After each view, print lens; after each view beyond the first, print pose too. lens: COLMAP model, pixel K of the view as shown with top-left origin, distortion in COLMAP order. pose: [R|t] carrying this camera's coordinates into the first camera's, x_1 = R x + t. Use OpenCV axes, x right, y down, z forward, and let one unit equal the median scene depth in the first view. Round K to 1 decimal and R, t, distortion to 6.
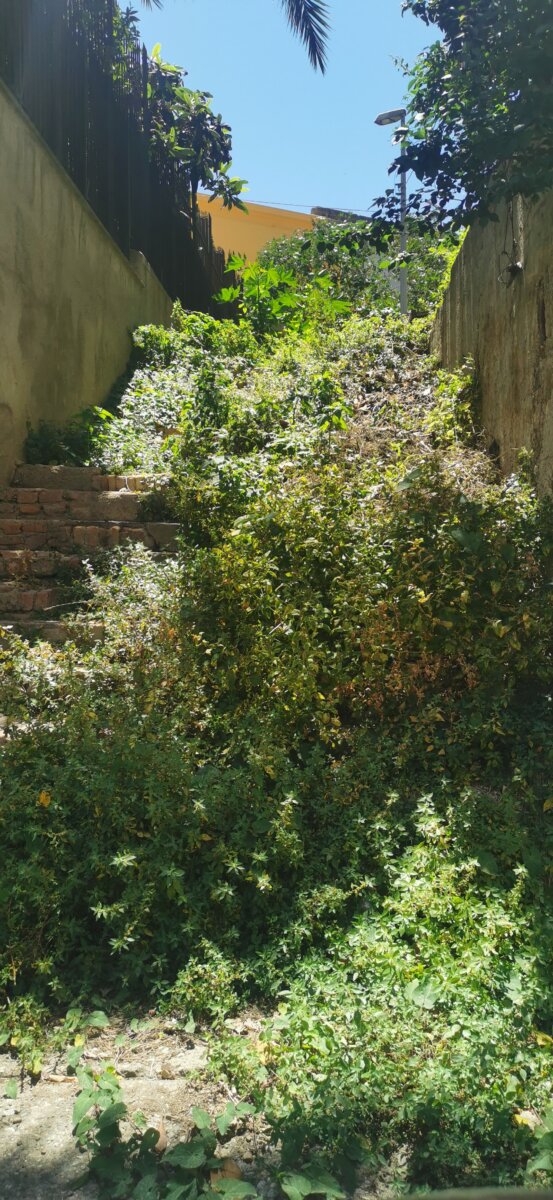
lens RADIAL K [[982.7, 0, 276.5], [0, 982.7, 600.0], [0, 0, 1]] dist [0.010865, 0.005030]
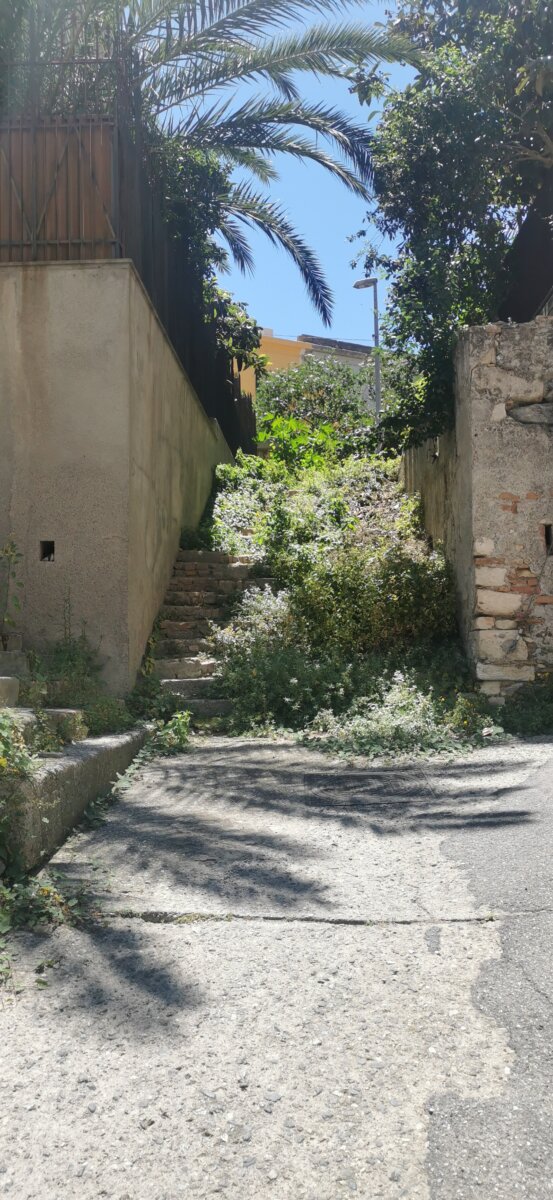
lens RADIAL K [[982.7, 0, 276.5], [0, 982.7, 600.0], [0, 0, 1]] dist [0.010865, 0.005030]
pose [[0.999688, -0.011505, 0.022175, -0.117160], [0.013450, 0.995881, -0.089670, 0.123507], [-0.021052, 0.089941, 0.995725, -0.836085]]
